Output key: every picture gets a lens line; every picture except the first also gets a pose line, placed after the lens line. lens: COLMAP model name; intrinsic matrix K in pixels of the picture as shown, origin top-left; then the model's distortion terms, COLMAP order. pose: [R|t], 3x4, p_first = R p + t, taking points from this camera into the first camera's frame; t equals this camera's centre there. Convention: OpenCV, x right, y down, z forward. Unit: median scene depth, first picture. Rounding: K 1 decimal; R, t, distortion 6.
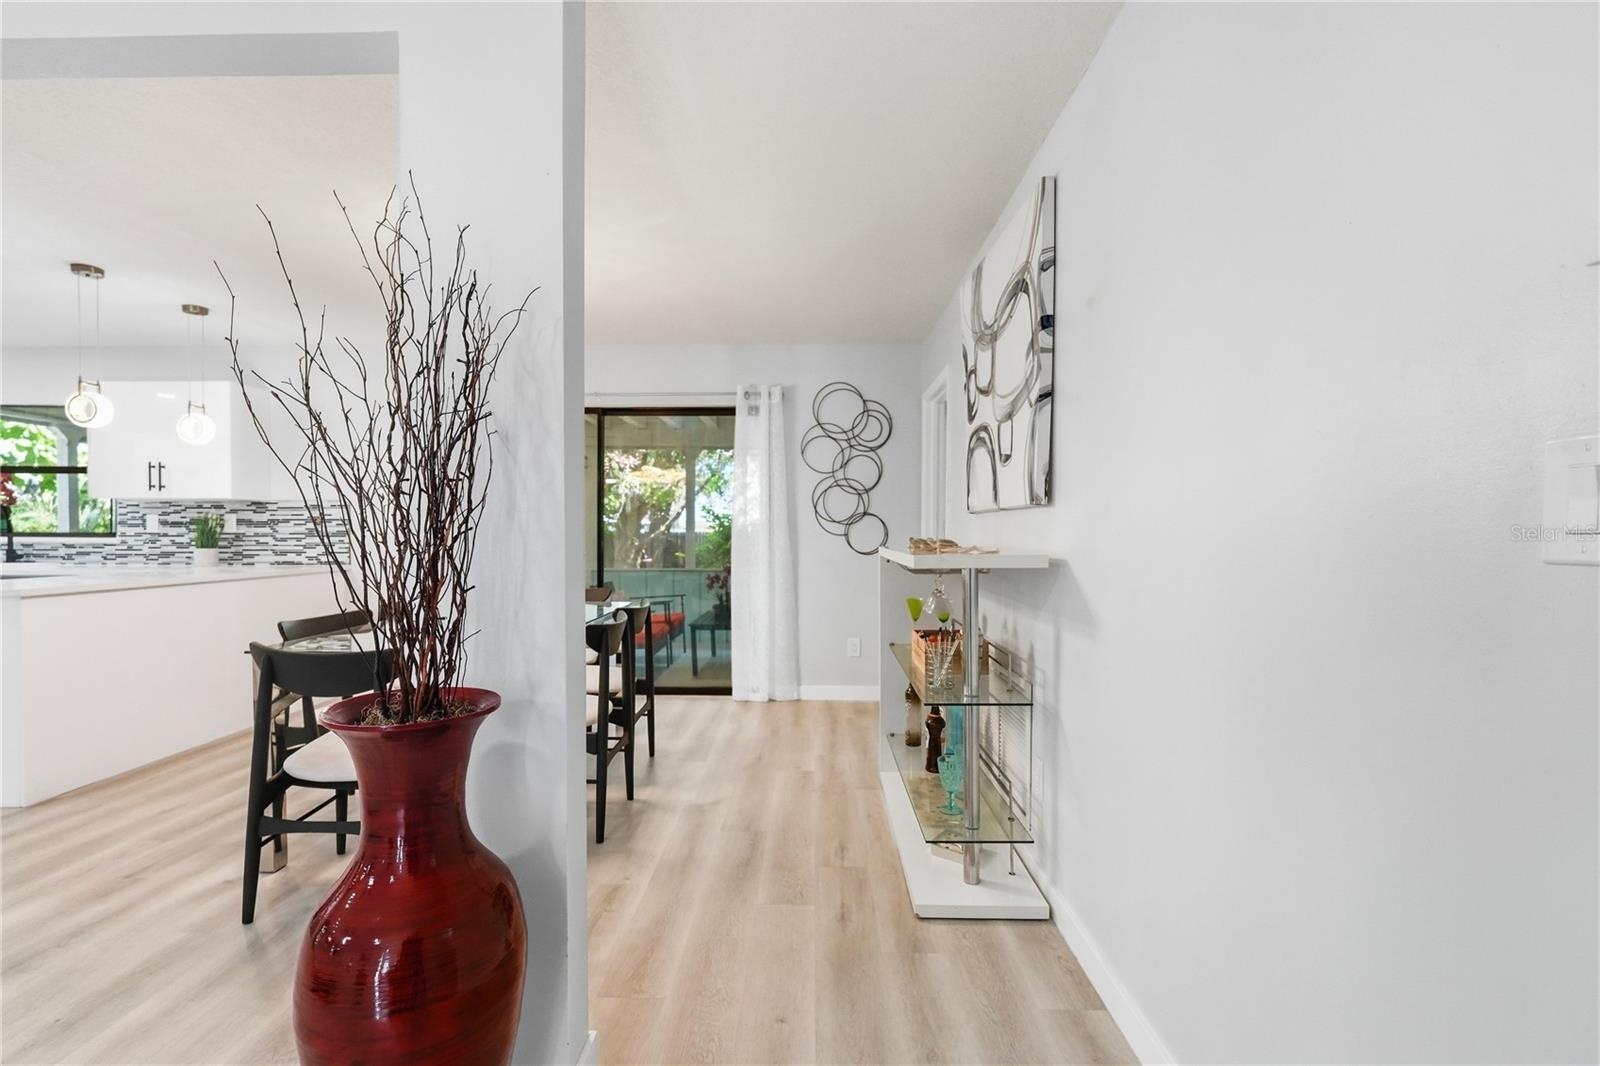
lens RADIAL K [[725.3, 0, 799.0], [0, 725.3, 534.9], [0, 0, 1]] dist [0.005258, 0.000516]
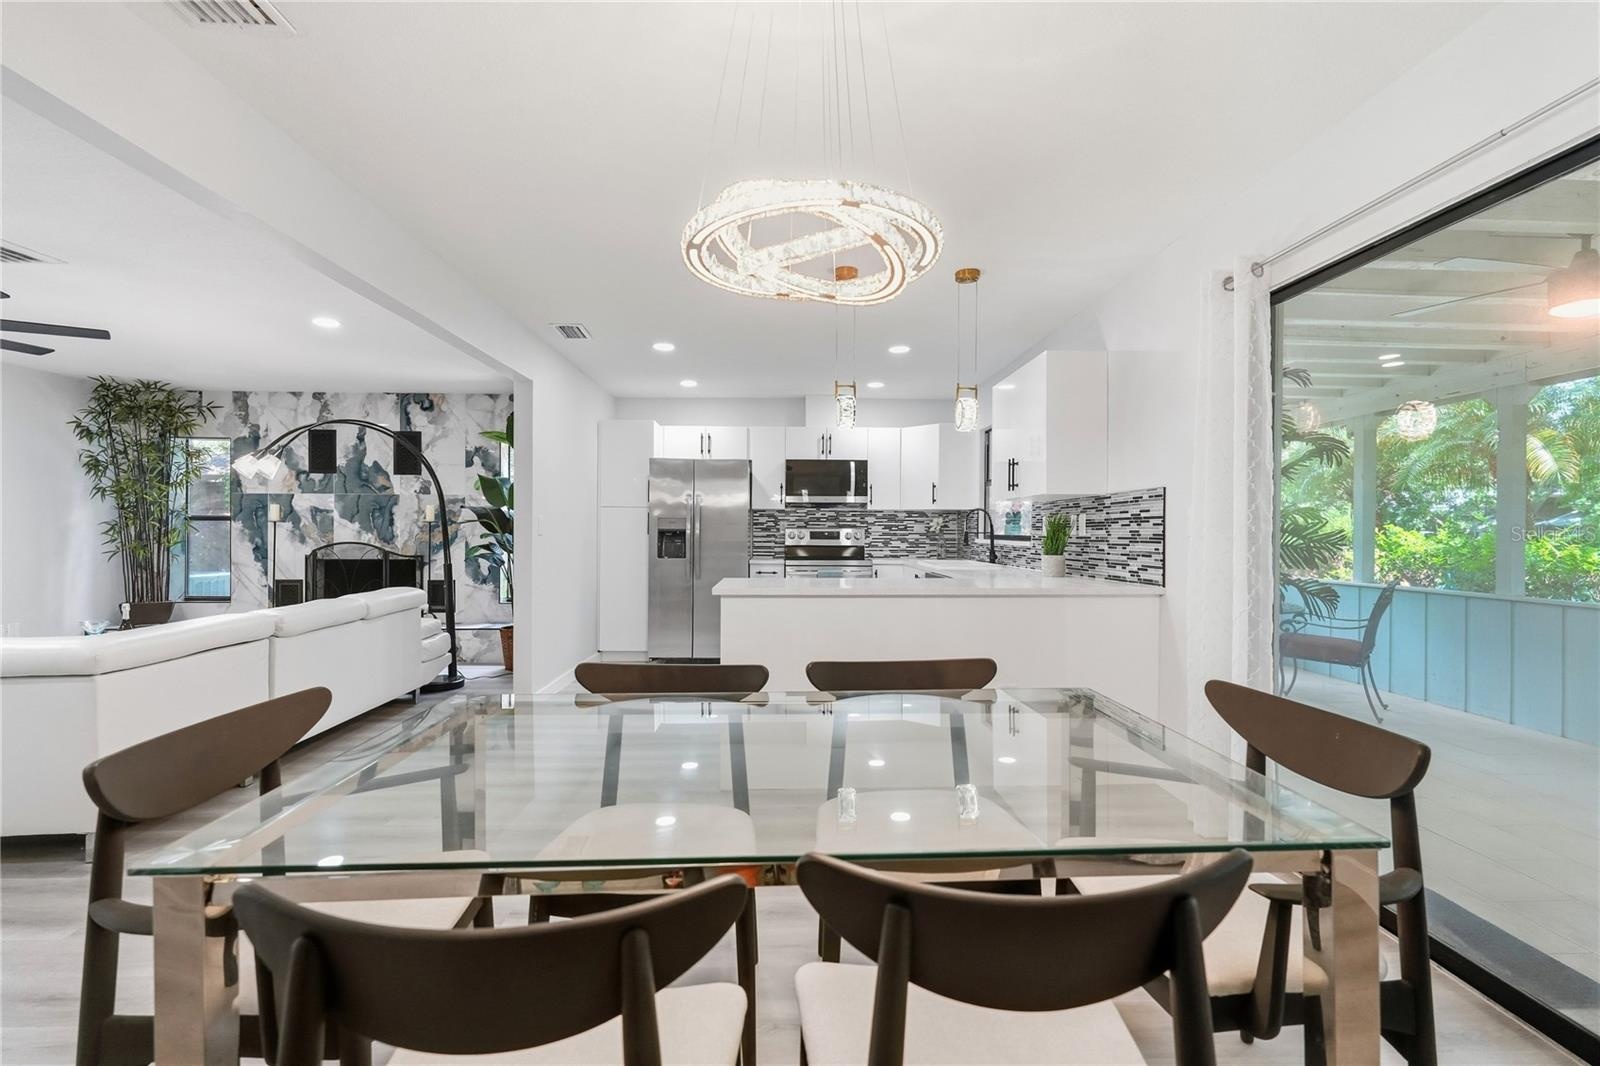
lens RADIAL K [[725.3, 0, 799.6], [0, 725.3, 535.6], [0, 0, 1]] dist [0.005258, 0.000516]
pose [[0.047925, 0.005067, -0.998838, 0.013670], [-0.003940, 0.999980, 0.004884, -0.006639], [0.998843, 0.003702, 0.047944, 0.645511]]
